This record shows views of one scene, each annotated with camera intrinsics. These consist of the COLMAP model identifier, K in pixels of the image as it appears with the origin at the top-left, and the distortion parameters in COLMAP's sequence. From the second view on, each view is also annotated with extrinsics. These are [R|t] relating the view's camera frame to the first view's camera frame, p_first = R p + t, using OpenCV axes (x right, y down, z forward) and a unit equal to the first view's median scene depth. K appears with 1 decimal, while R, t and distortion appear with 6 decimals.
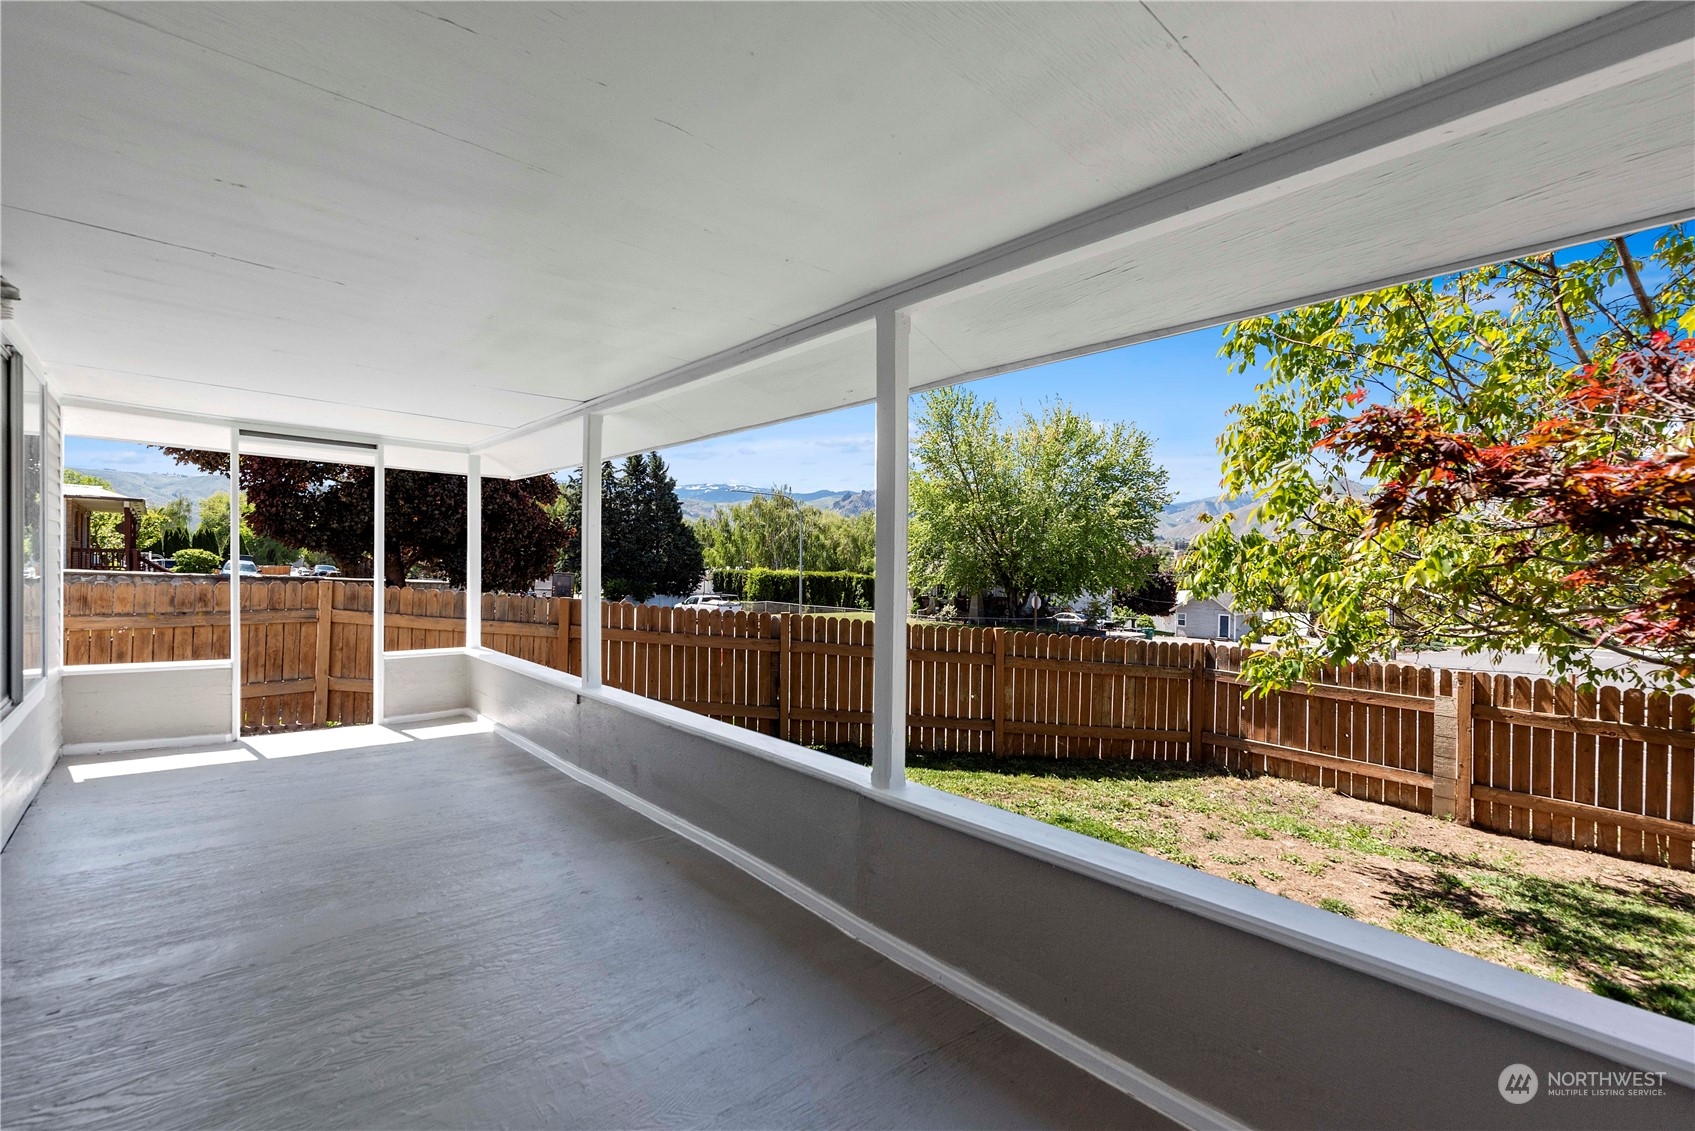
lens RADIAL K [[748.1, 0, 861.9], [0, 748.1, 568.7], [0, 0, 1]] dist [0.002349, -0.001220]
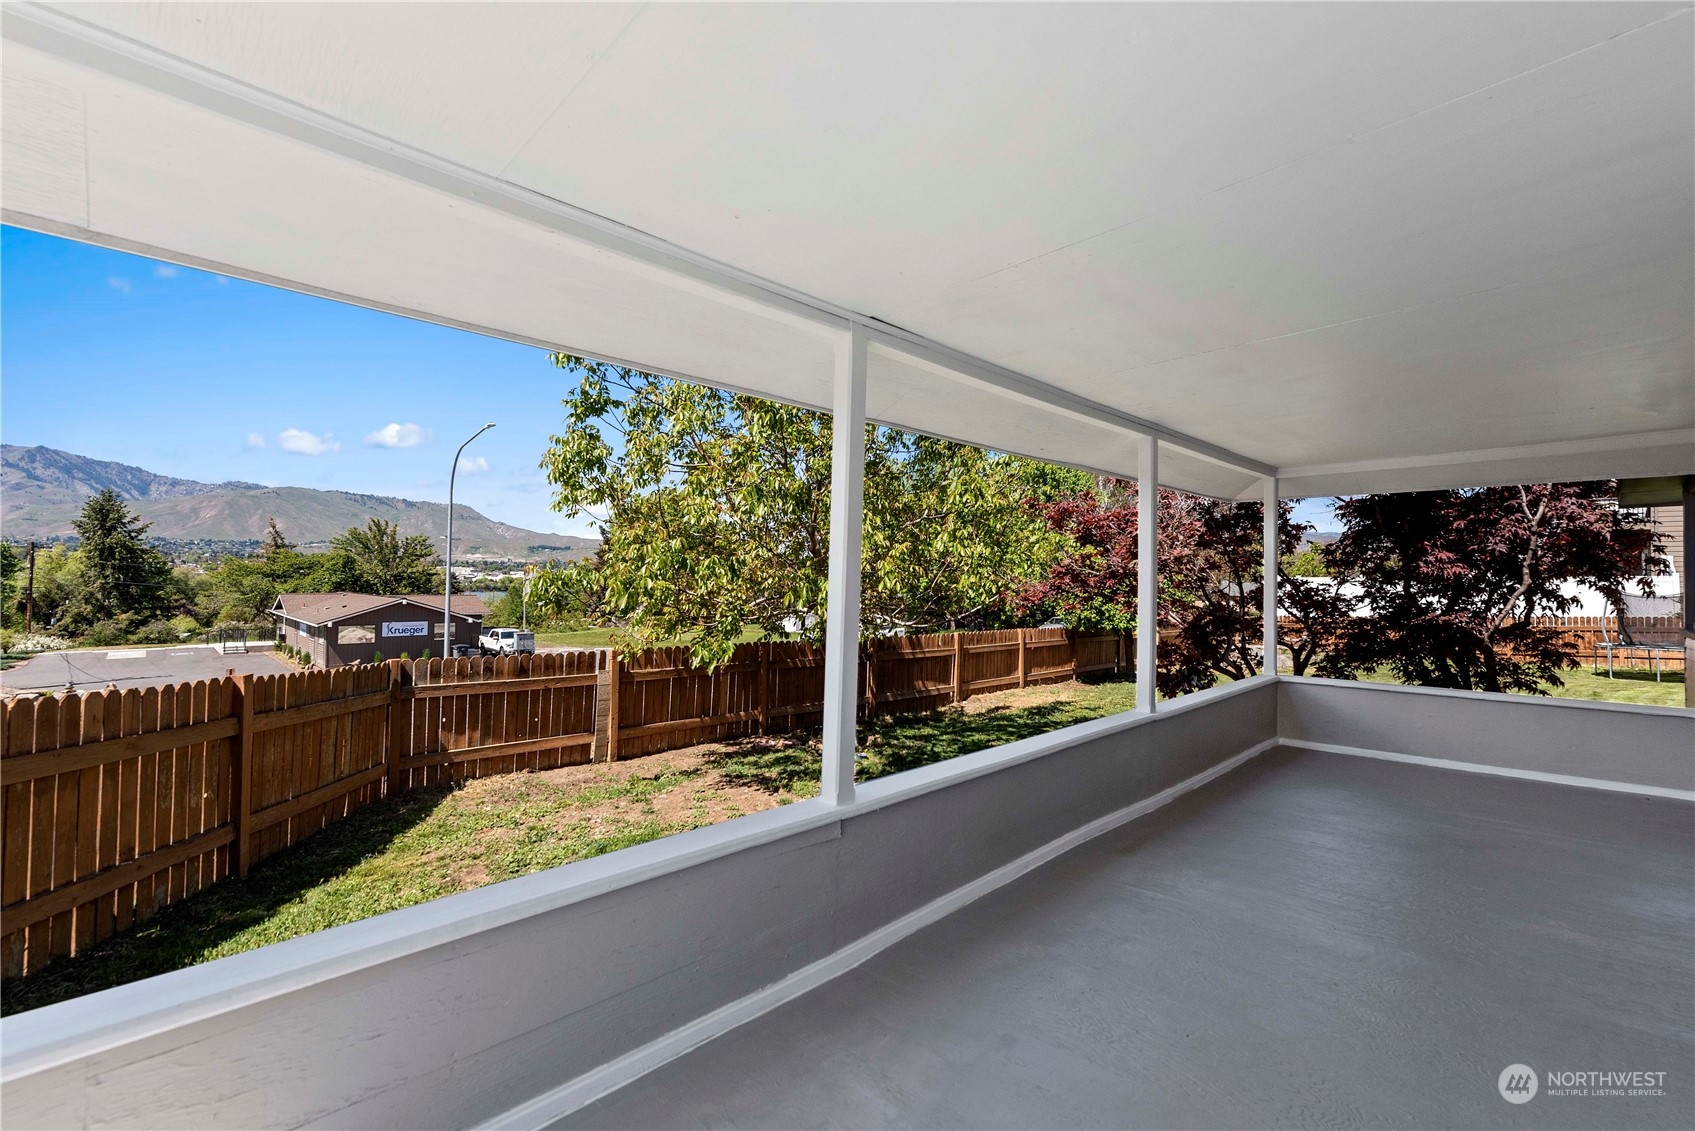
lens RADIAL K [[748.1, 0, 861.2], [0, 748.1, 569.0], [0, 0, 1]] dist [0.002349, -0.001220]
pose [[-0.098758, 0.000269, 0.995111, -0.580753], [-0.009110, 0.999958, -0.001175, -0.013582], [-0.995070, -0.009182, -0.098752, 0.645849]]
